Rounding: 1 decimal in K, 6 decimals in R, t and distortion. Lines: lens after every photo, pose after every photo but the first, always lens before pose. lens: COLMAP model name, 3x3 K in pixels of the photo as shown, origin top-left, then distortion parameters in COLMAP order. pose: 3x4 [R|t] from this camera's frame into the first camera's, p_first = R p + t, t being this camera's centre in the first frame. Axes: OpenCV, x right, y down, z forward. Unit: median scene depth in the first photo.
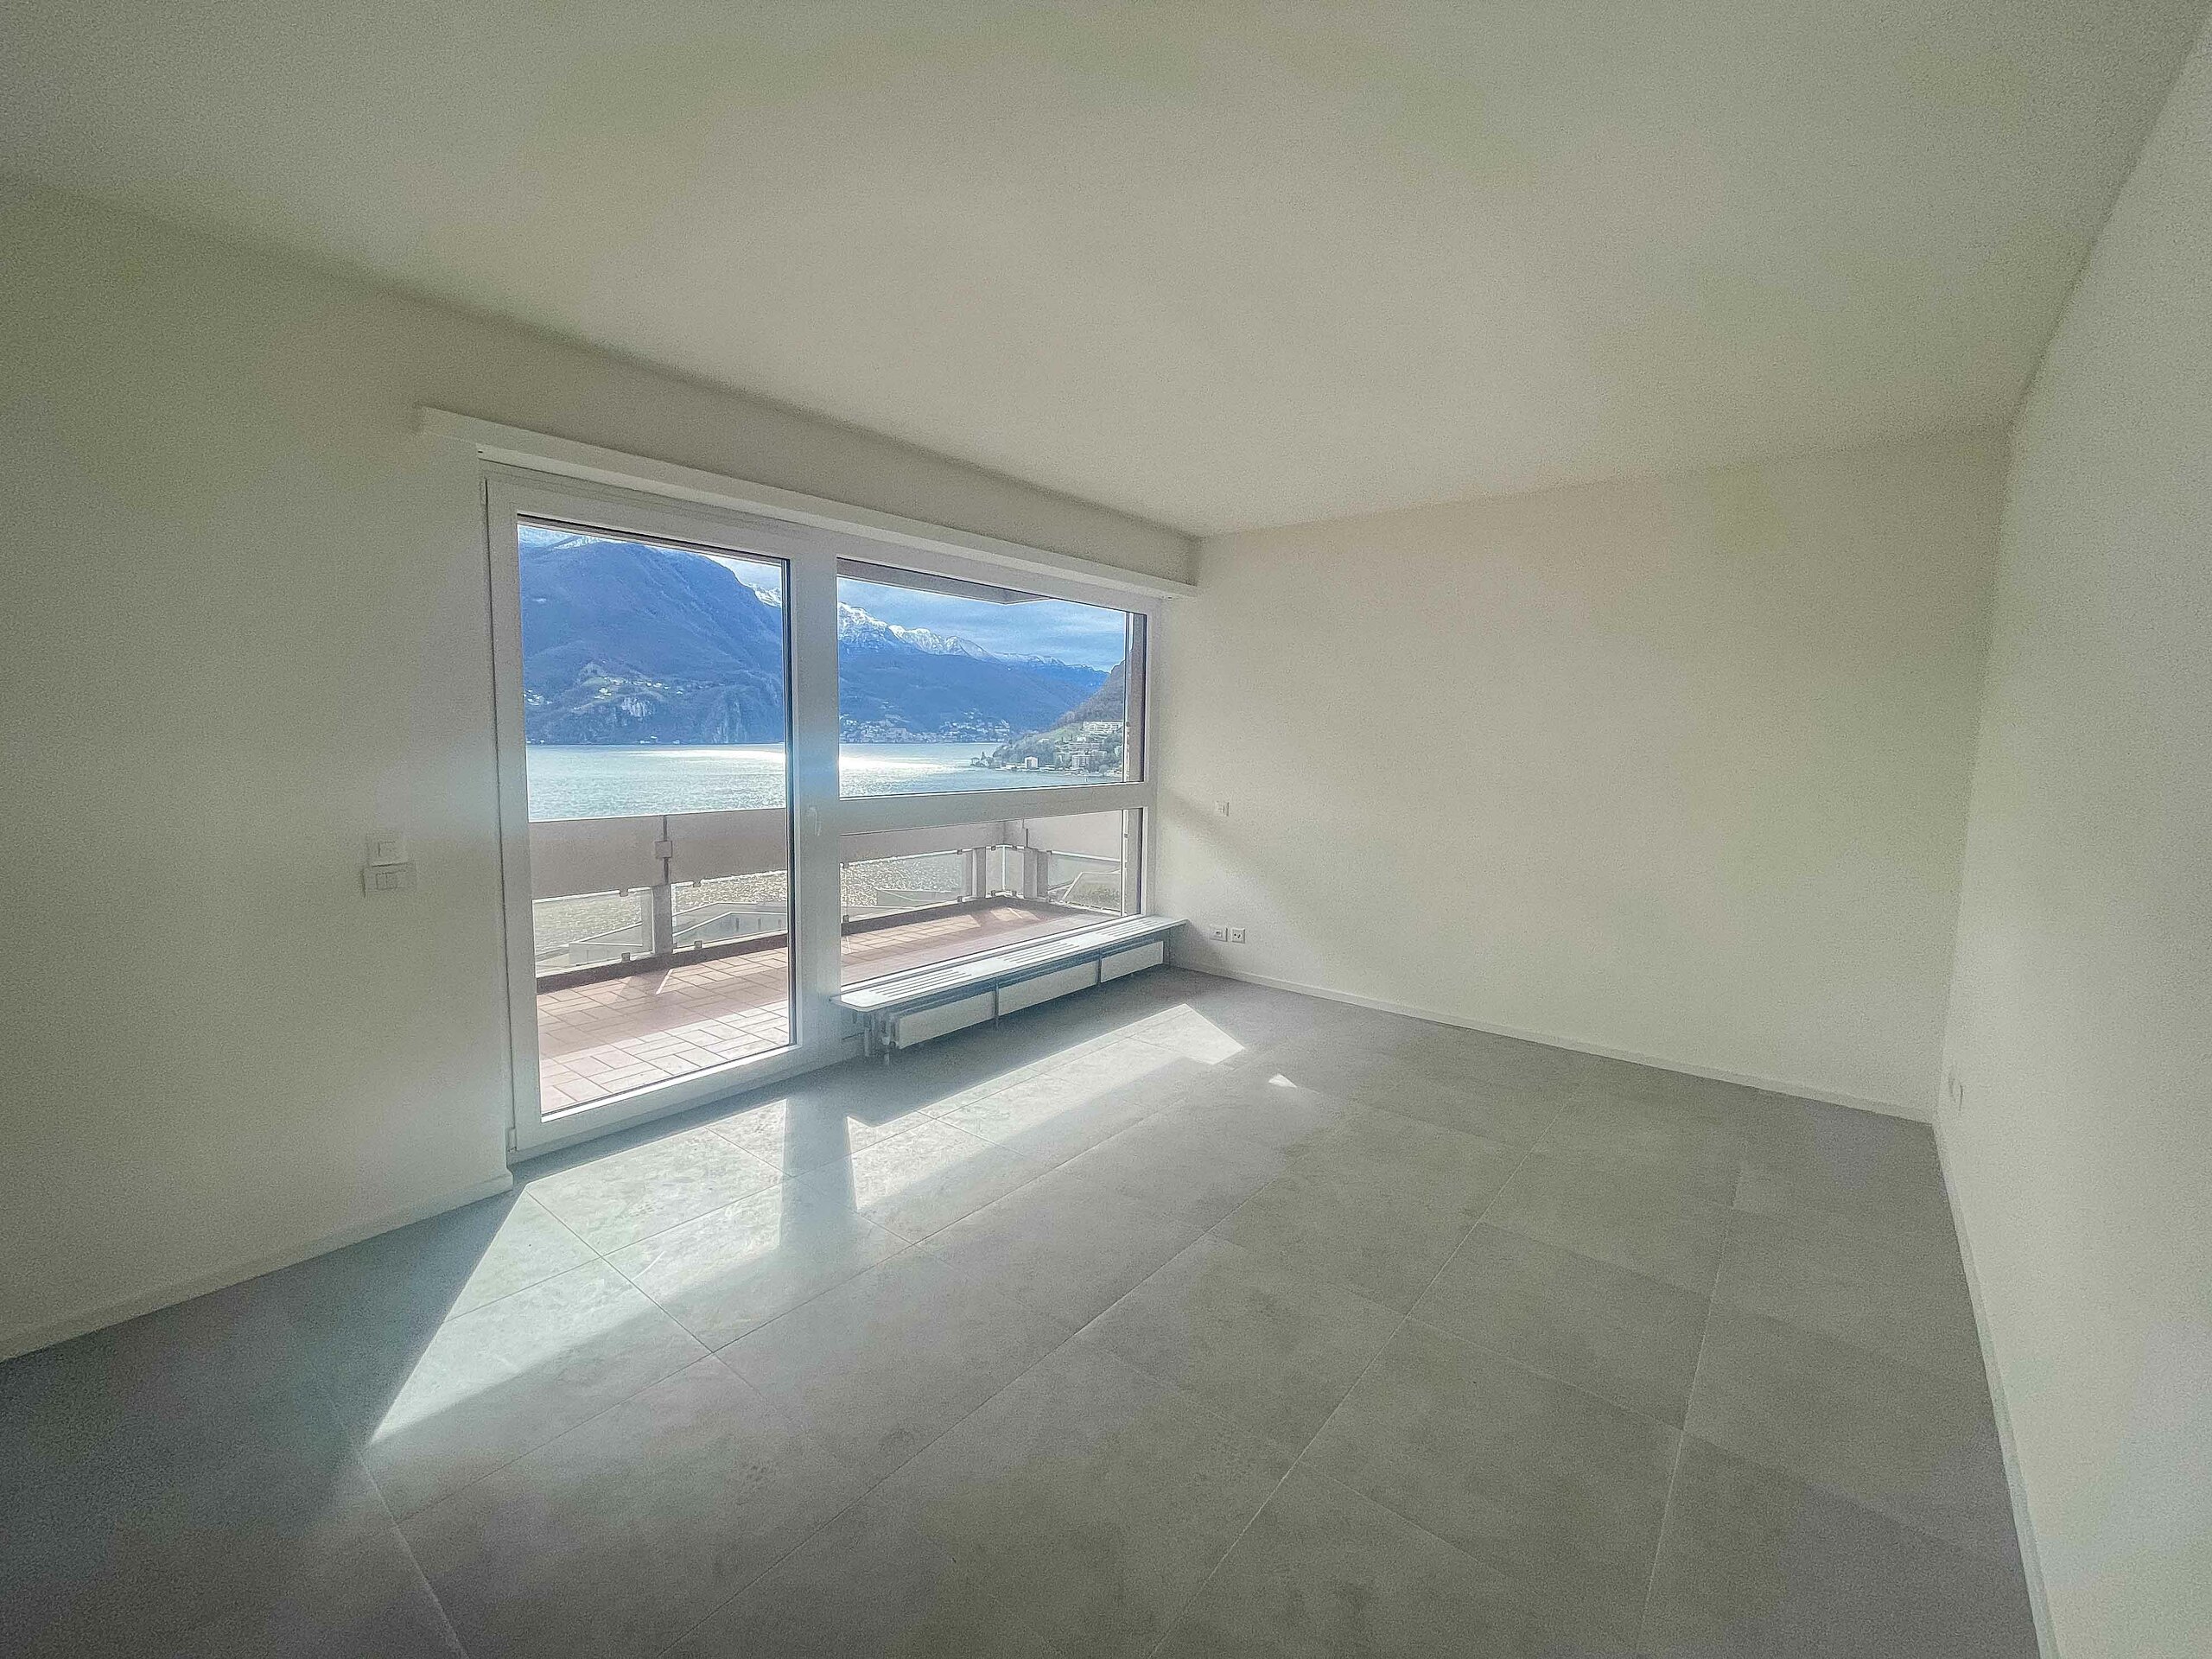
lens RADIAL K [[926.1, 0, 1175.3], [0, 926.1, 824.1], [0, 0, 1]] dist [-0.000451, -0.000479]
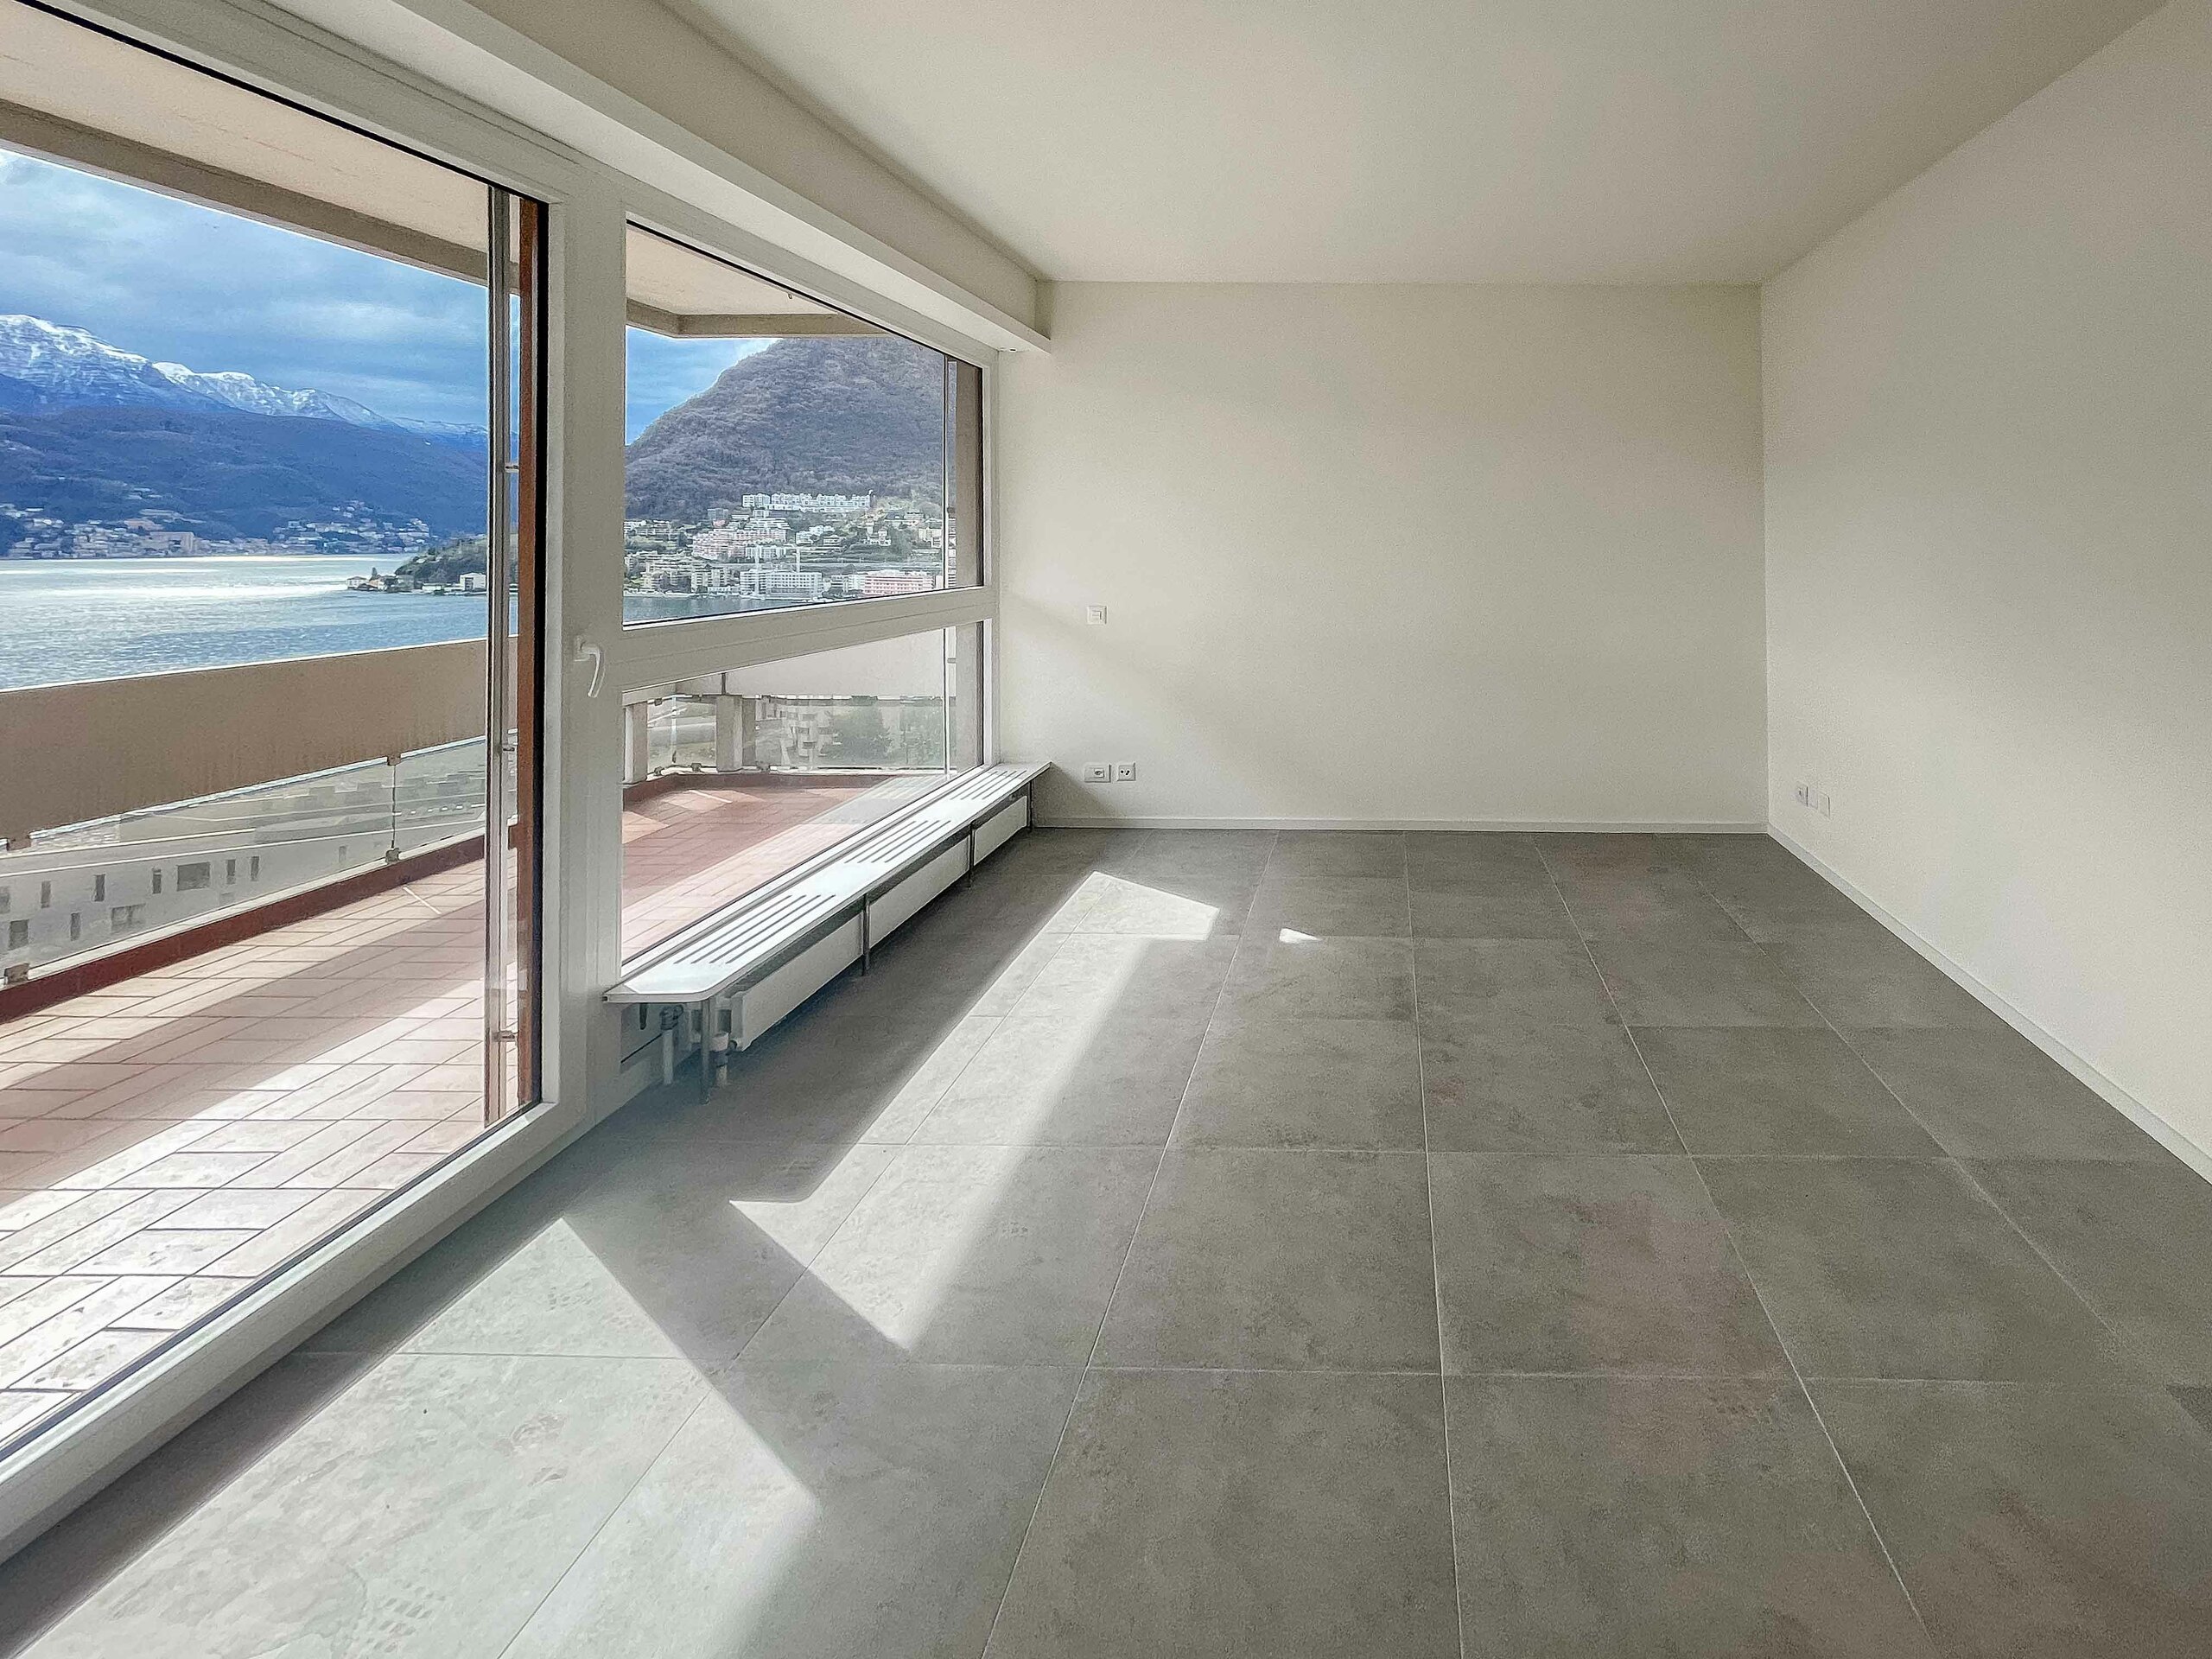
lens RADIAL K [[965.5, 0, 1118.5], [0, 965.5, 570.3], [0, 0, 1]] dist [-0.002339, 0.000329]
pose [[0.799006, -0.024618, 0.600819, -0.362167], [0.068595, 0.996371, -0.050397, -0.010603], [-0.597397, 0.081481, 0.797795, 0.265815]]
